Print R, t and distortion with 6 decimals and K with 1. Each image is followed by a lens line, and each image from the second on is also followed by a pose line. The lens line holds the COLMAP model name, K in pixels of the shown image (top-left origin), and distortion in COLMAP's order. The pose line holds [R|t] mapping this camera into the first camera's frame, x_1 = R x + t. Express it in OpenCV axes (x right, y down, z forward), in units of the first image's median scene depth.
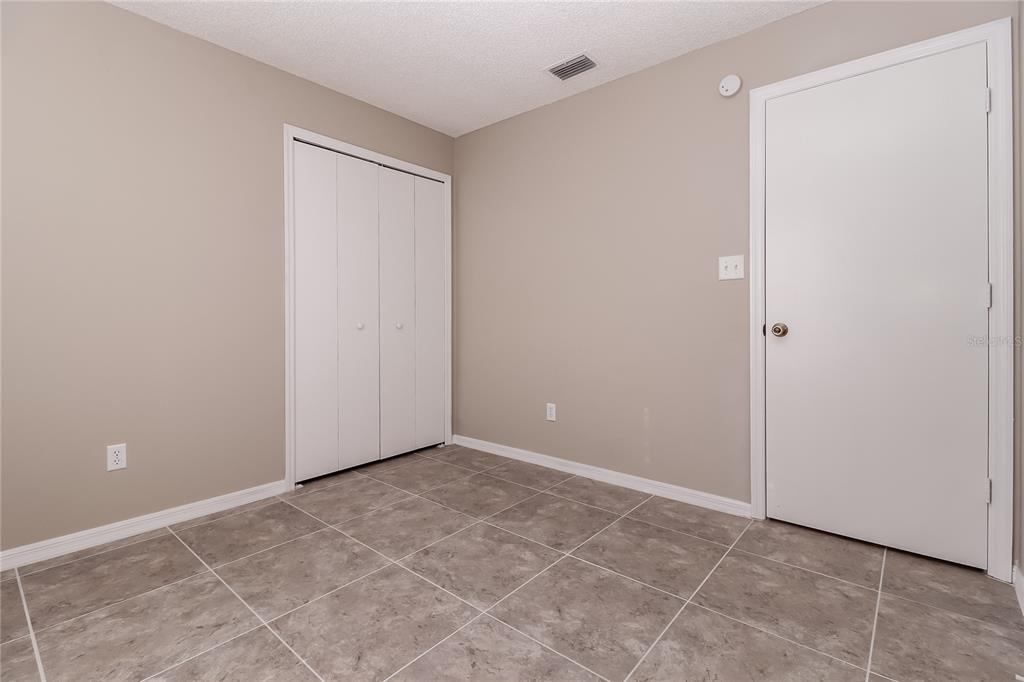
lens RADIAL K [[474.8, 0, 503.0], [0, 474.8, 320.7], [0, 0, 1]] dist [-0.011545, -0.001783]
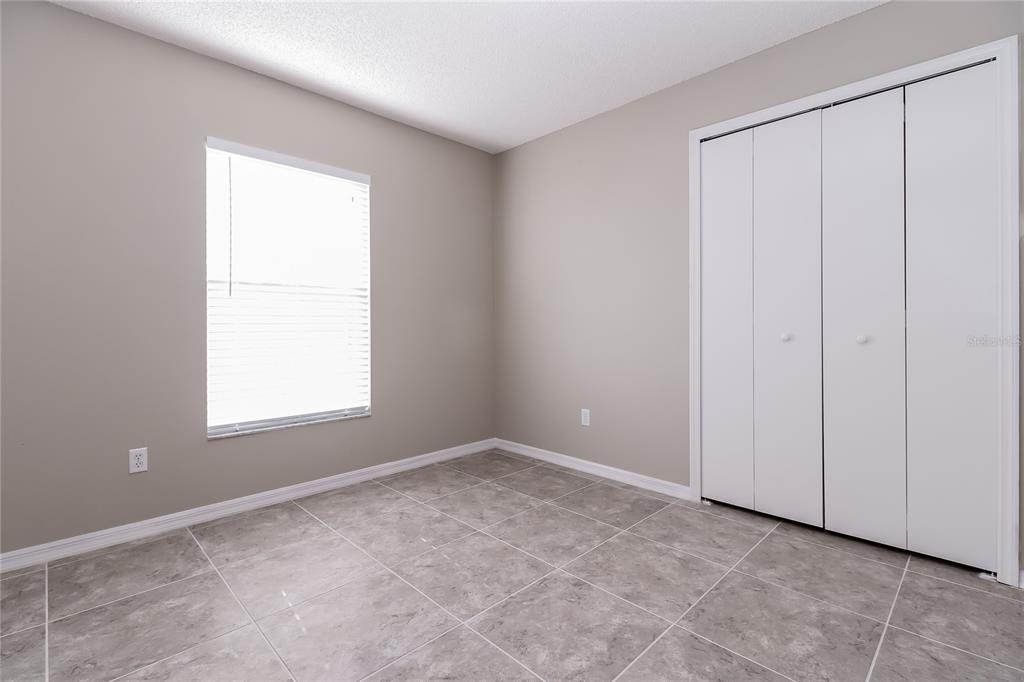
lens RADIAL K [[474.8, 0, 507.8], [0, 474.8, 315.8], [0, 0, 1]] dist [-0.011545, -0.001783]
pose [[-0.087395, -0.011040, -0.996113, 0.700668], [-0.012937, 0.999867, -0.009946, -0.011237], [0.996090, 0.012017, -0.087526, 0.872707]]
